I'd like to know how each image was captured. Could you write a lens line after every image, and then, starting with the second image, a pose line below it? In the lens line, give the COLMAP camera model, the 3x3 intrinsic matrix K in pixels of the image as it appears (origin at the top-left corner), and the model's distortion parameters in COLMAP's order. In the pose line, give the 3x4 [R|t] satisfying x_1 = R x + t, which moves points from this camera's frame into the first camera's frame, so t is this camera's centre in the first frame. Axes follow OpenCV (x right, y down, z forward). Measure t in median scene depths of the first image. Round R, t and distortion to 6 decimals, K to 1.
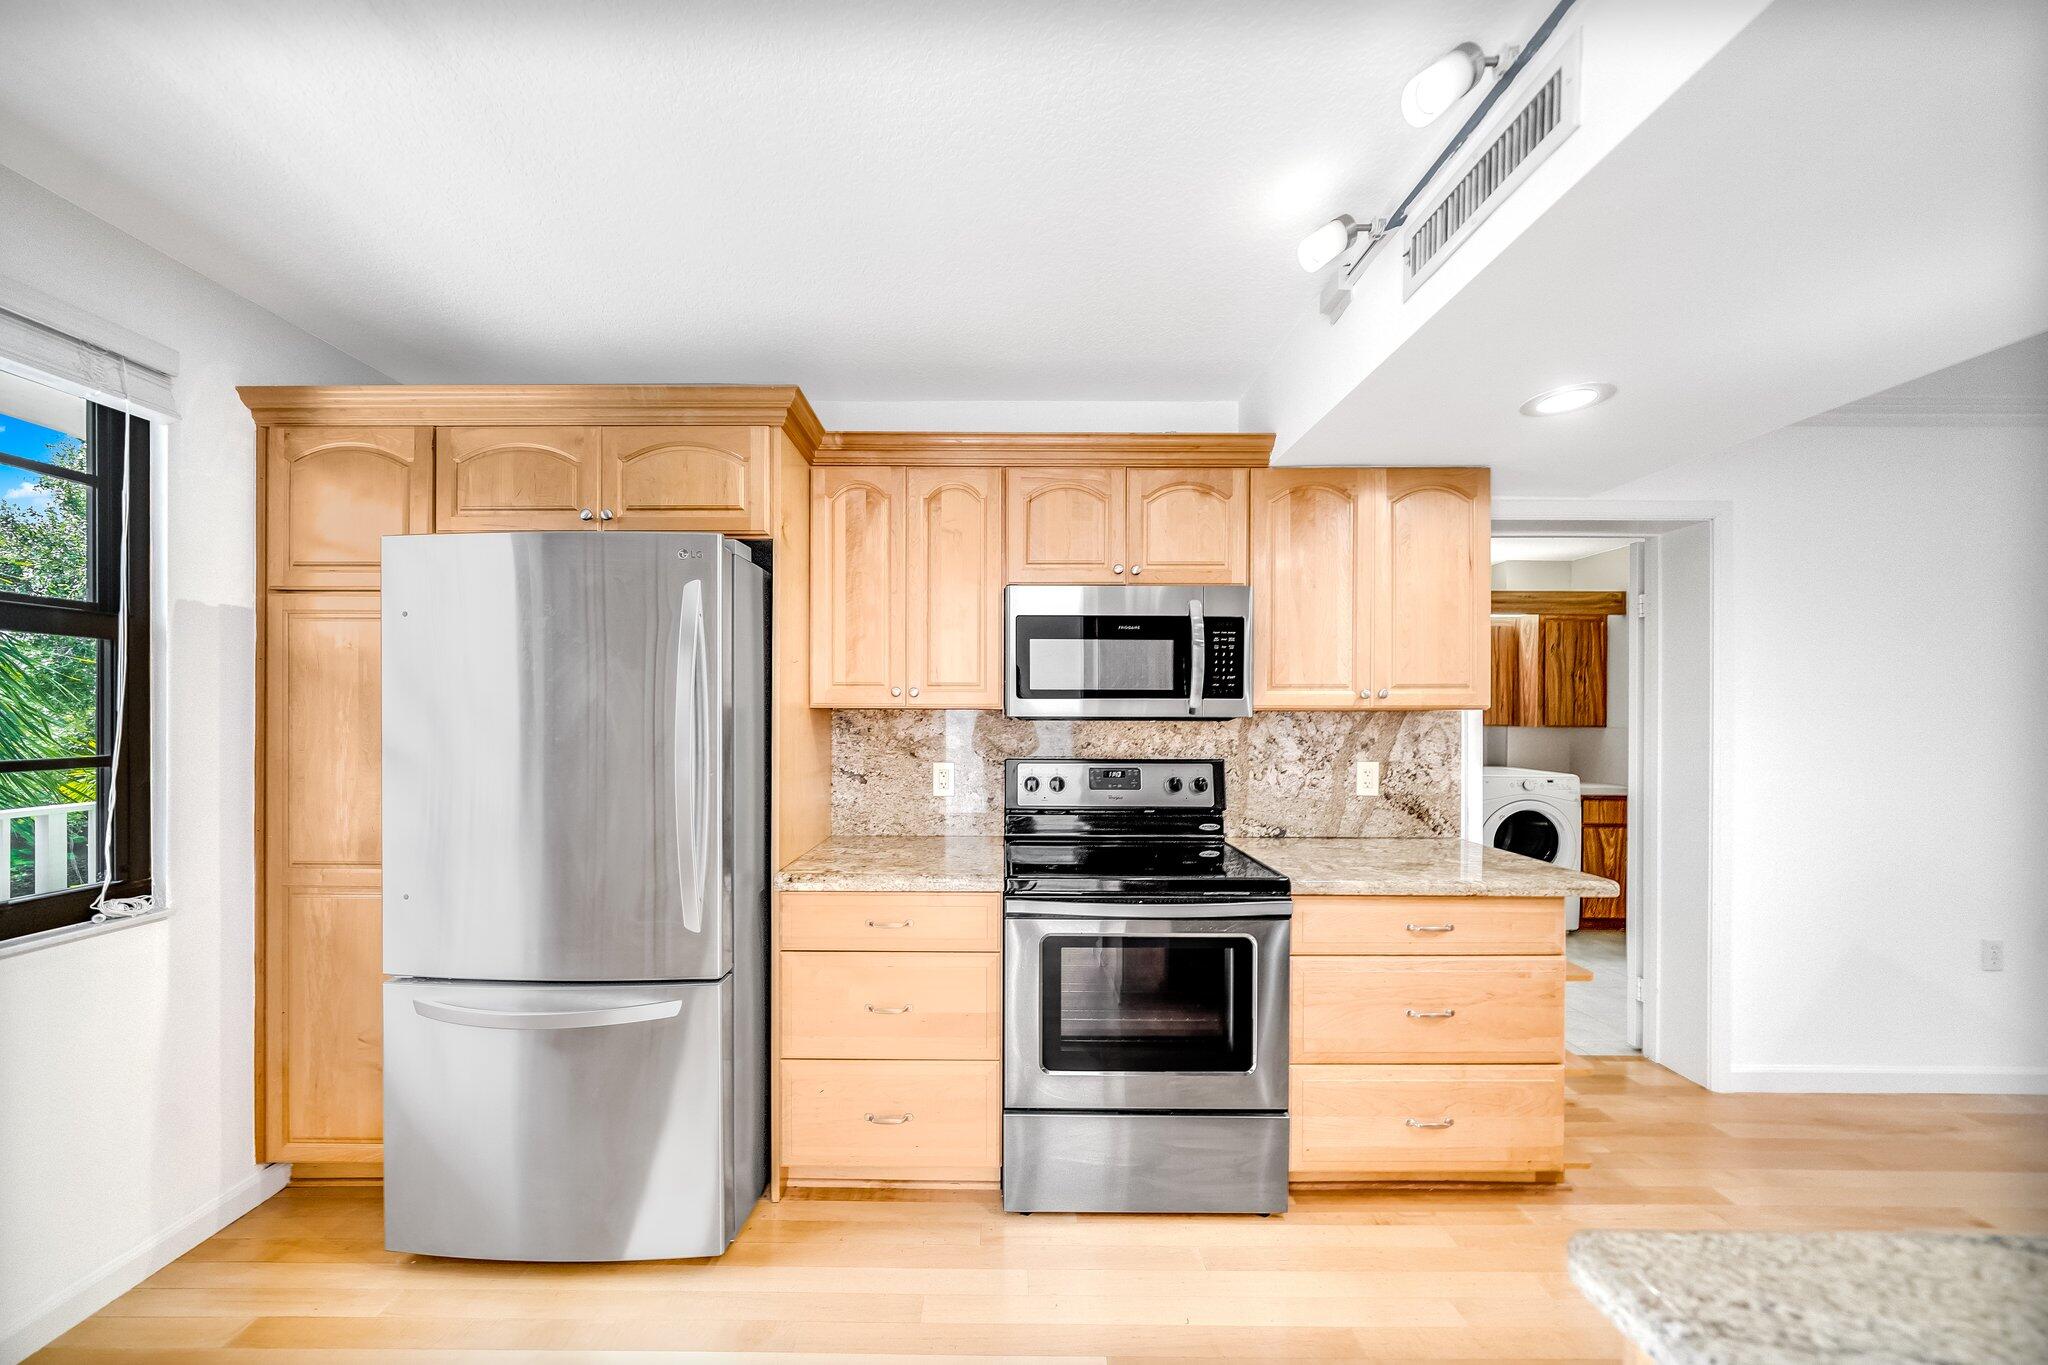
lens RADIAL K [[704.3, 0, 1006.9], [0, 704.3, 716.0], [0, 0, 1]] dist [0.000209, -0.000085]
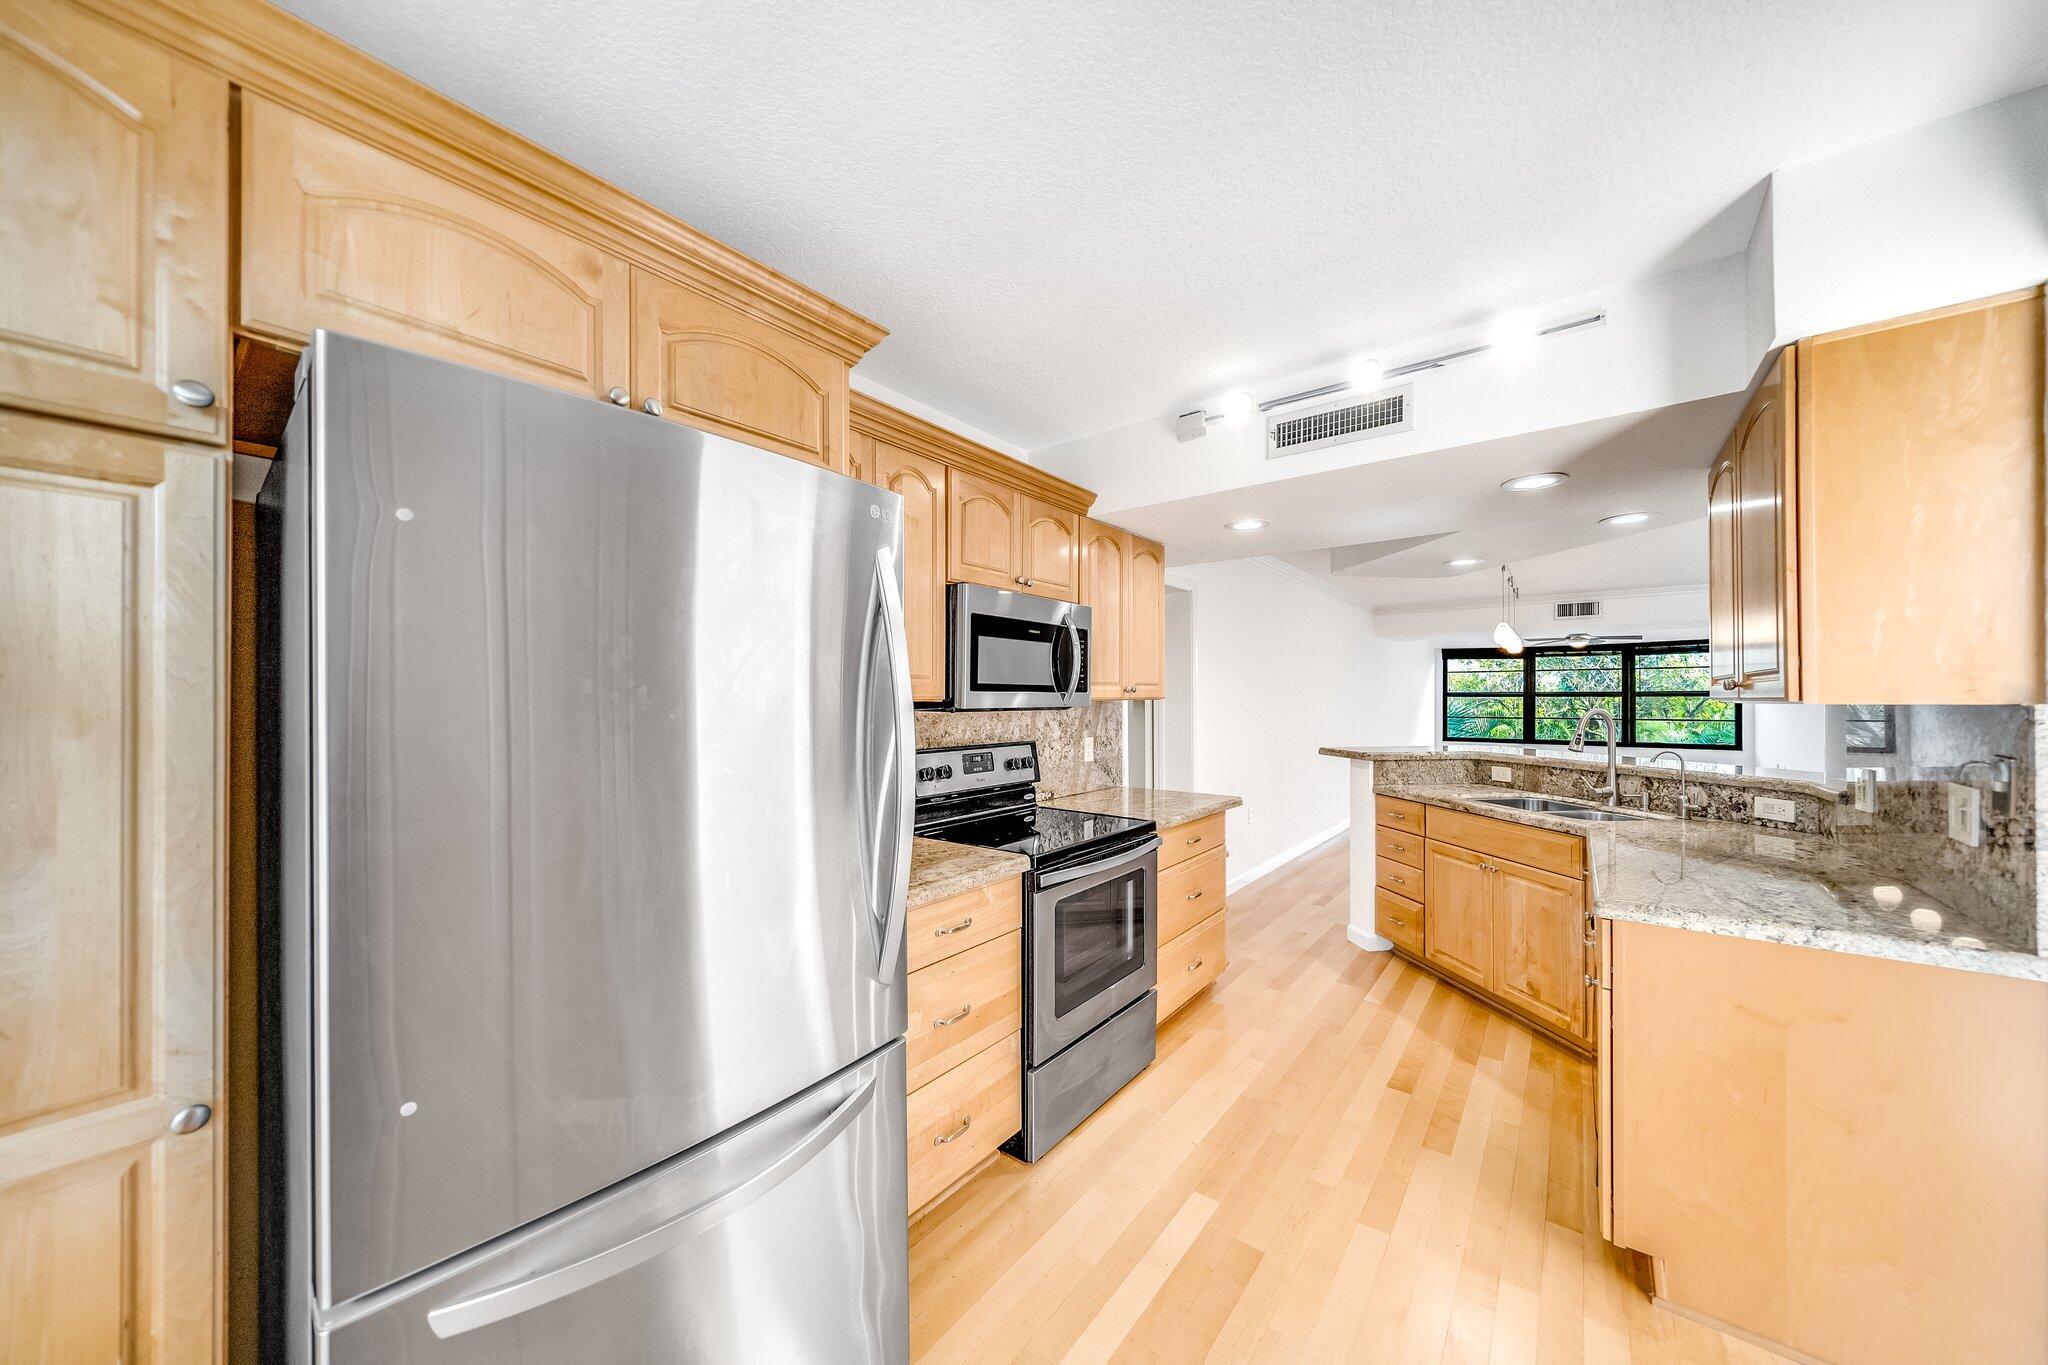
lens RADIAL K [[704.3, 0, 1019.4], [0, 704.3, 697.6], [0, 0, 1]] dist [0.000209, -0.000085]
pose [[0.617500, -0.002636, 0.786566, -0.655838], [0.003646, 0.999993, 0.000490, -0.013678], [-0.786562, 0.002565, 0.617506, 0.254526]]
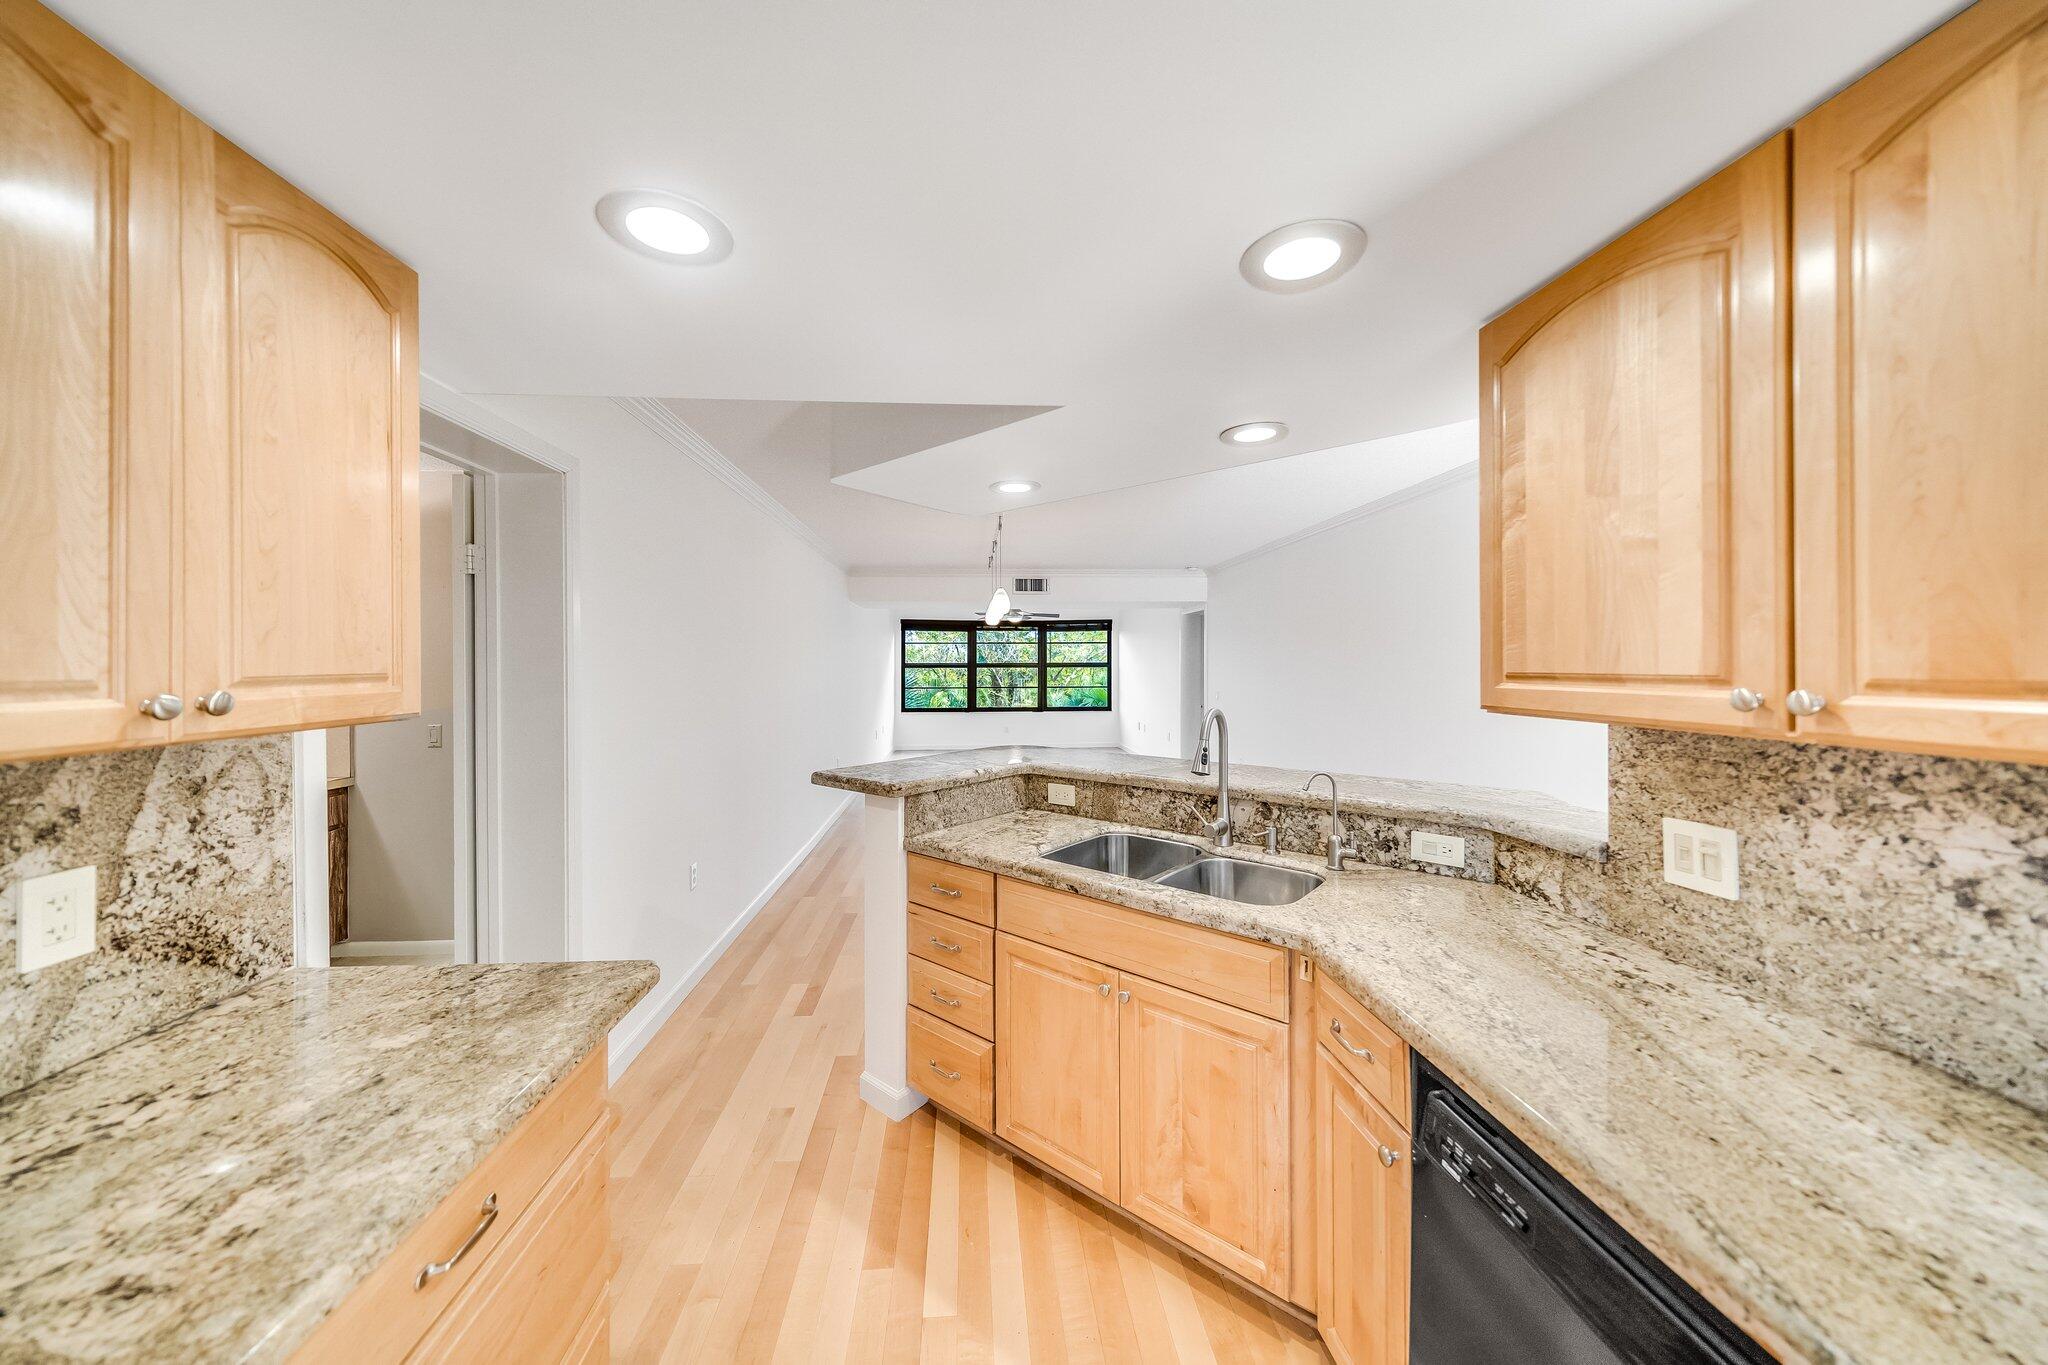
lens RADIAL K [[704.3, 0, 1008.9], [0, 704.3, 664.4], [0, 0, 1]] dist [0.000209, -0.000085]
pose [[-0.061672, -0.003787, 0.998089, 0.104091], [0.004626, 0.999981, 0.004080, -0.045705], [-0.998086, 0.004869, -0.061654, 0.513738]]
